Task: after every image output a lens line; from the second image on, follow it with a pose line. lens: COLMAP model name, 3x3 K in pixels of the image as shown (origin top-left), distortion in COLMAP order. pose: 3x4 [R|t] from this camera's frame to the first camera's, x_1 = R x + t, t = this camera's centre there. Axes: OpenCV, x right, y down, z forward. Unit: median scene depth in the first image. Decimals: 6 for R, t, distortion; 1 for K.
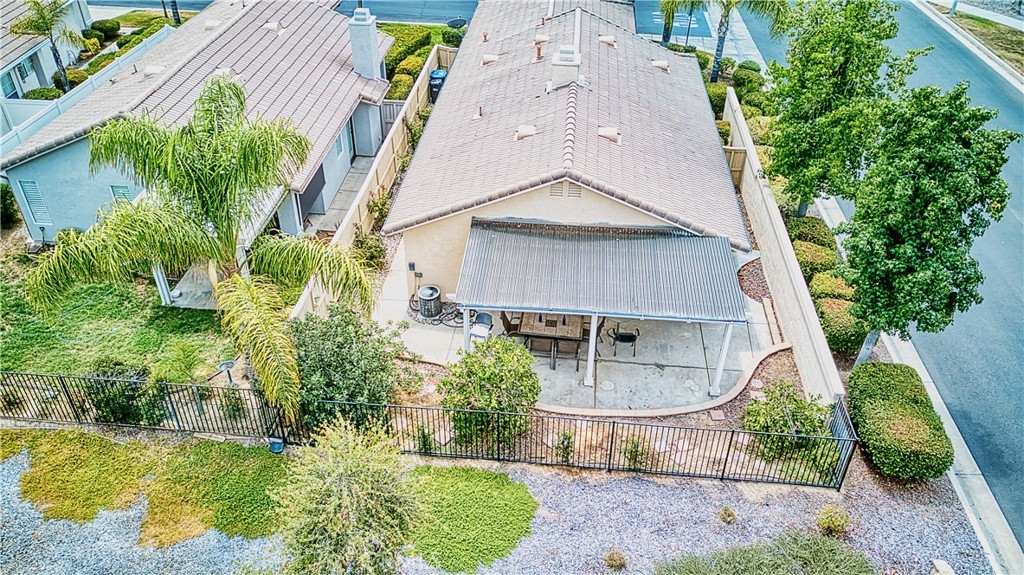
lens RADIAL K [[772.0, 0, 512.0], [0, 772.0, 287.5], [0, 0, 1]] dist [0.000422, -0.001426]
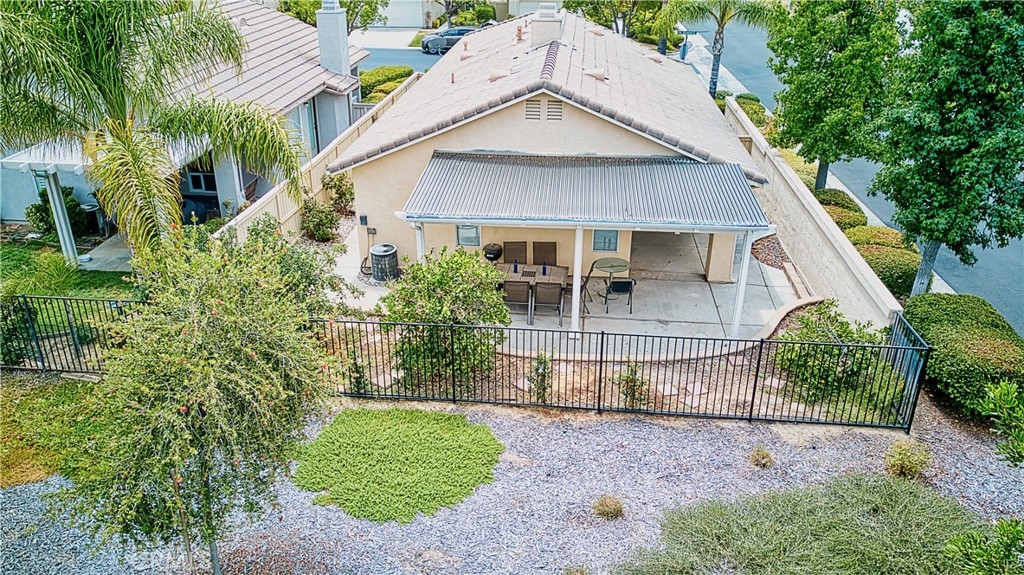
lens RADIAL K [[777.5, 0, 508.4], [0, 777.5, 285.8], [0, 0, 1]] dist [0.001518, 0.001863]
pose [[0.999991, -0.000521, -0.004290, 0.039846], [-0.000284, 0.982645, -0.185495, 0.255281], [0.004312, 0.185494, 0.982636, 0.228024]]
